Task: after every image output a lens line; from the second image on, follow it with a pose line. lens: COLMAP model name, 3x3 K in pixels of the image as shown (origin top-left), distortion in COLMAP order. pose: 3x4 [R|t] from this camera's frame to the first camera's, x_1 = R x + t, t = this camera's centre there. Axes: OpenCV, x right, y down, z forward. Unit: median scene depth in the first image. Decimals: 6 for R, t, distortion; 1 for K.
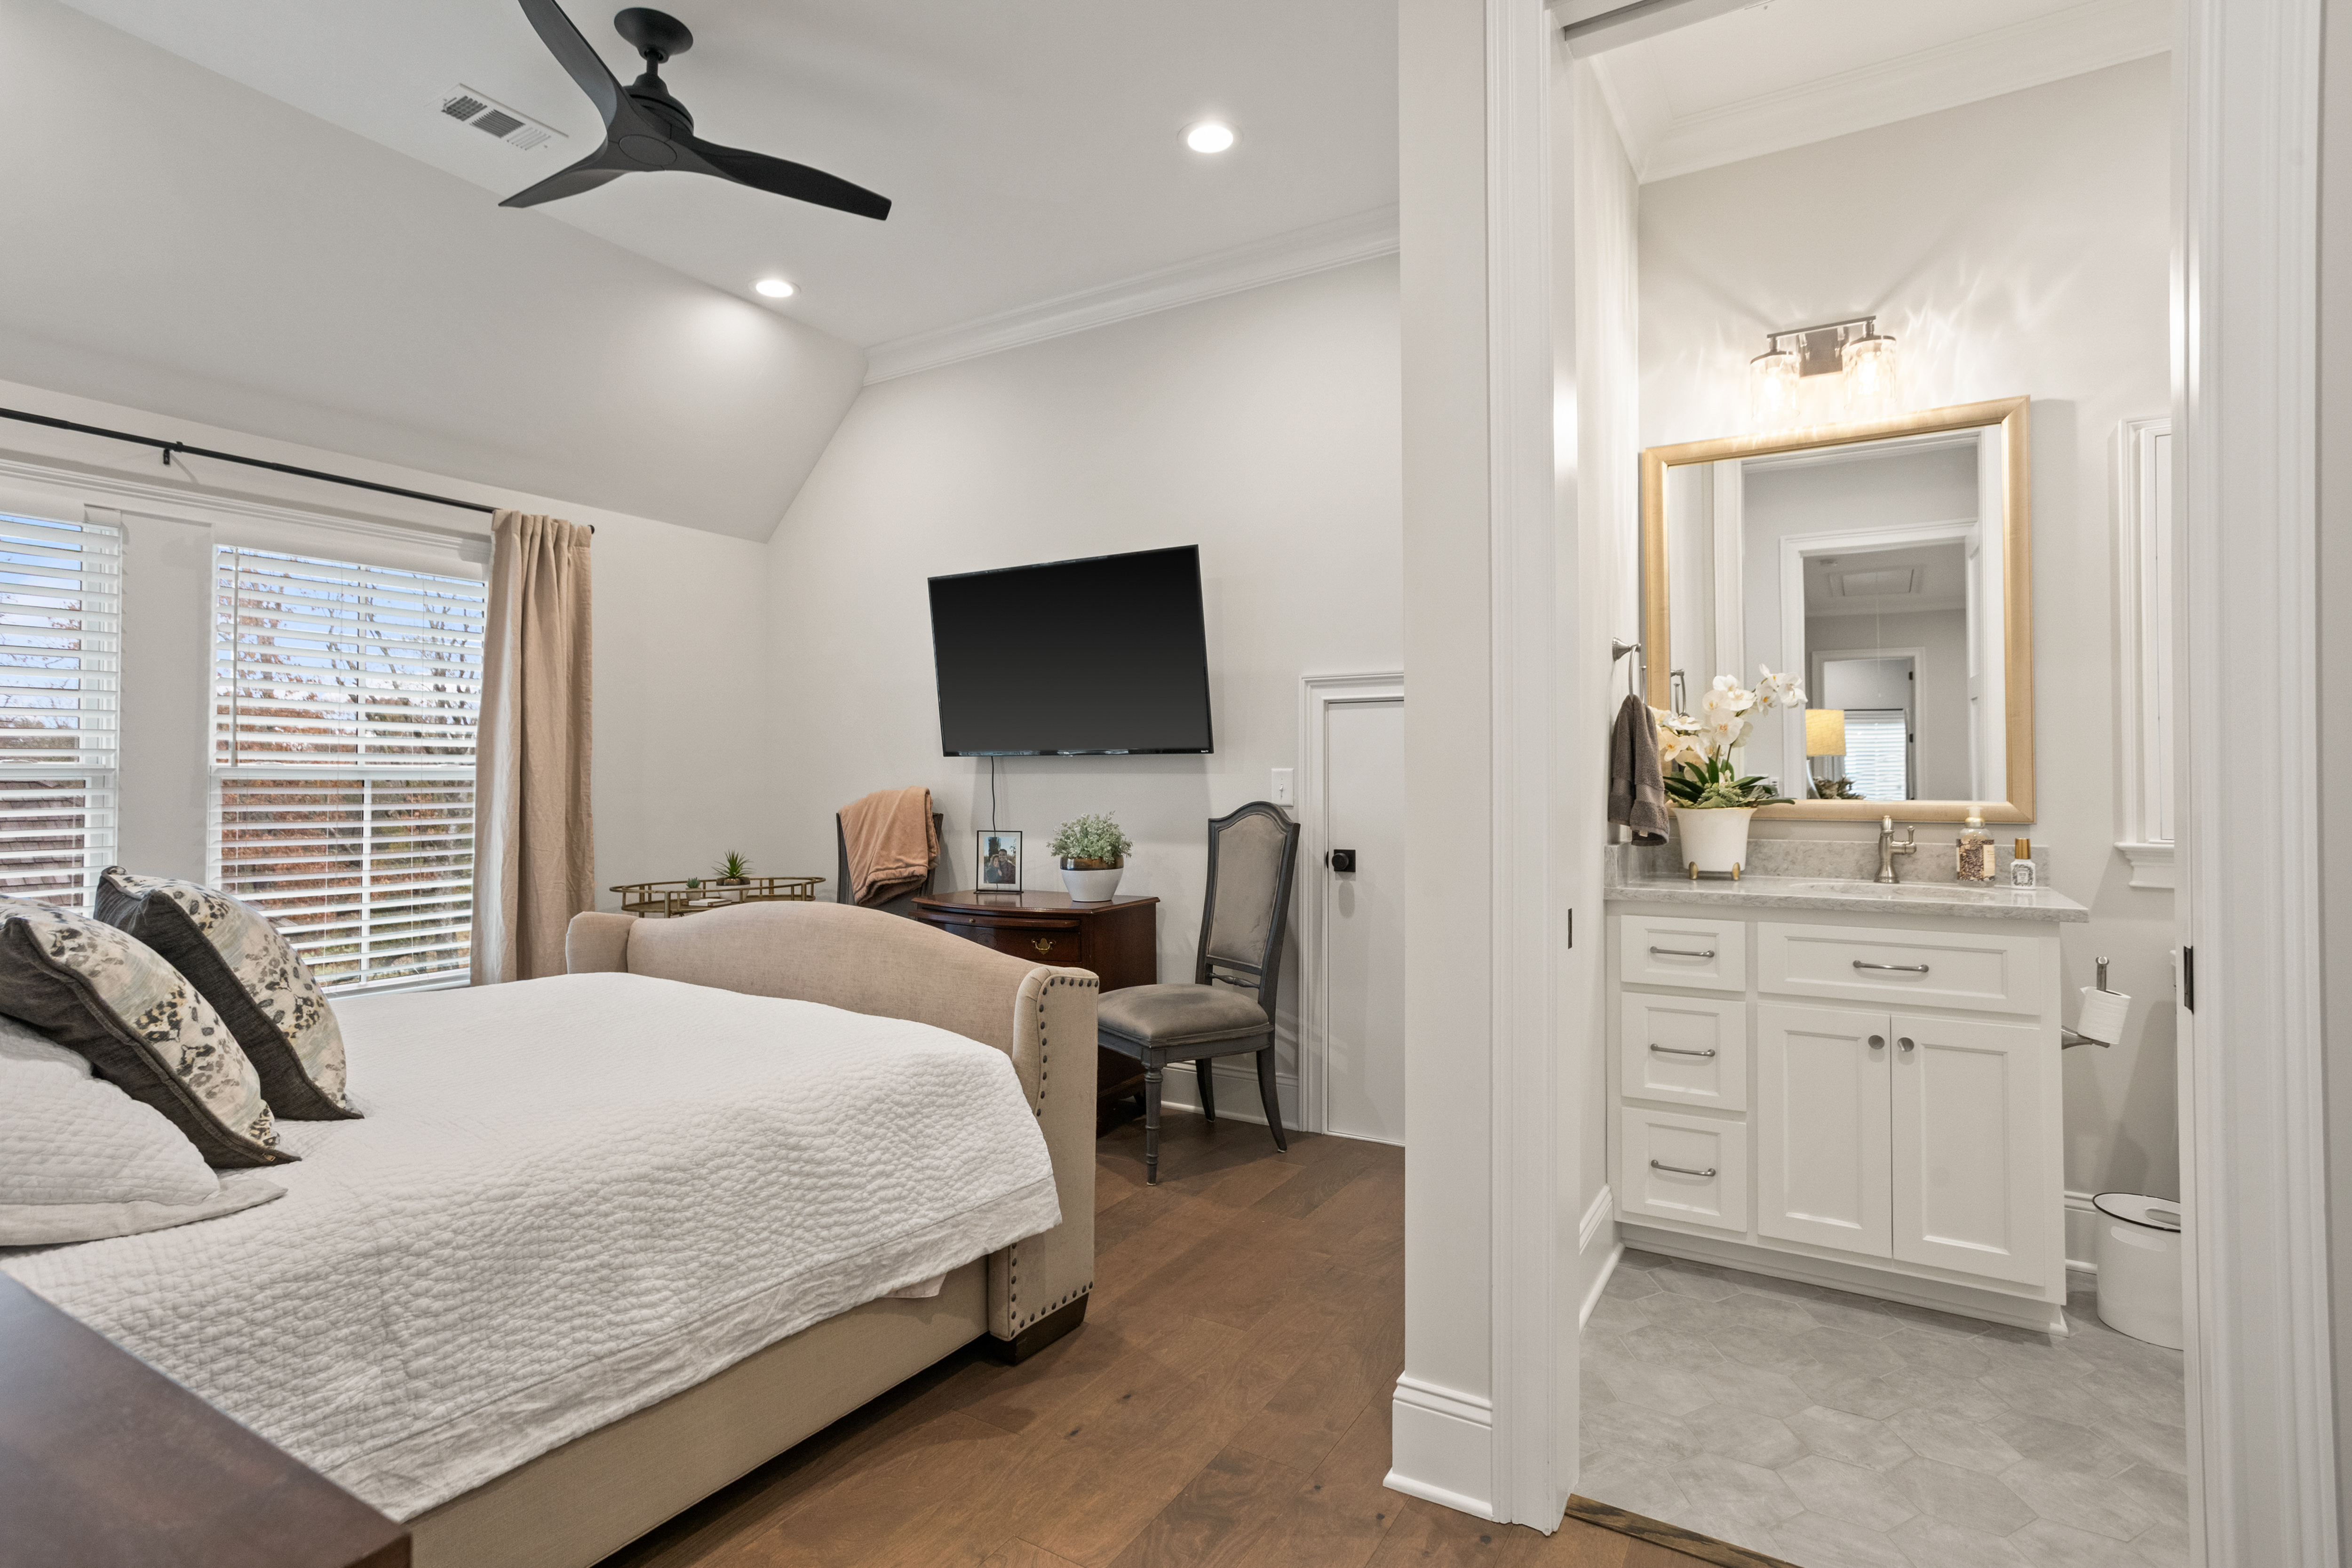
lens RADIAL K [[1162.8, 0, 1158.8], [0, 1162.8, 776.0], [0, 0, 1]] dist [-0.069151, 0.044316]
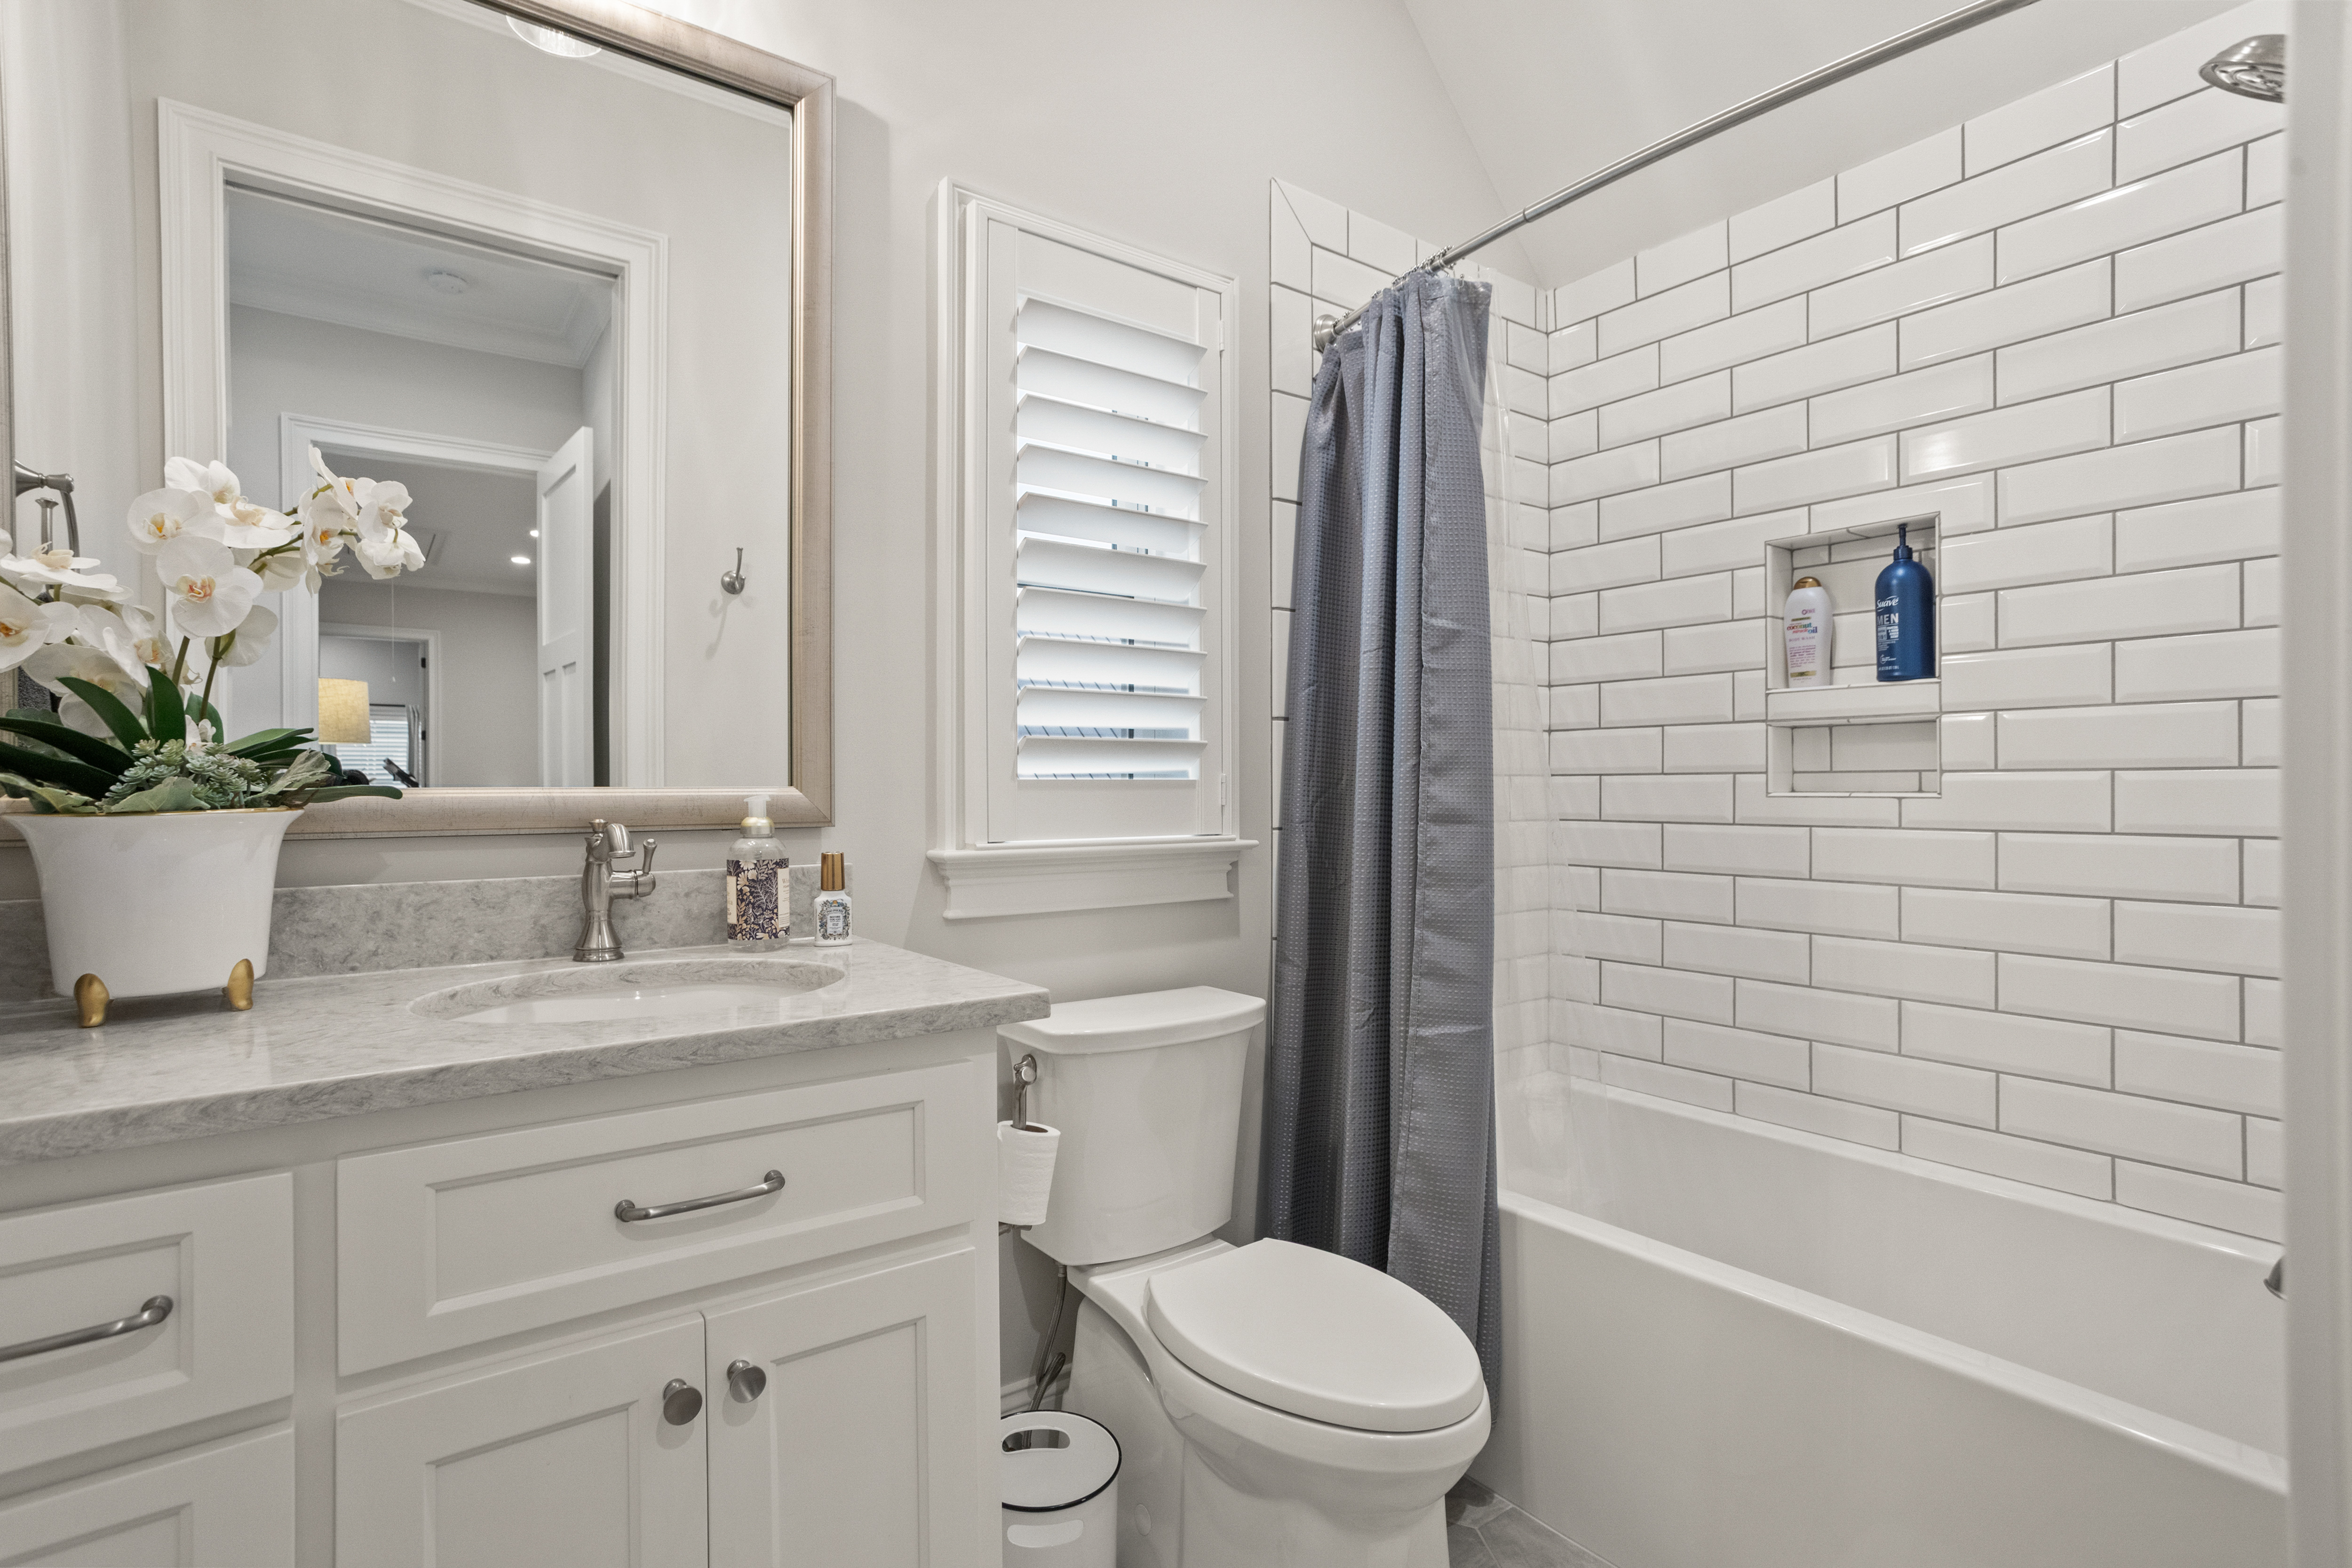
lens RADIAL K [[1162.8, 0, 1158.8], [0, 1162.8, 776.0], [0, 0, 1]] dist [-0.069151, 0.044316]
pose [[0.384840, 0.002829, 0.922979, 0.286676], [0.000183, 0.999995, -0.003141, 0.018414], [-0.922983, 0.001377, 0.384837, 0.597860]]
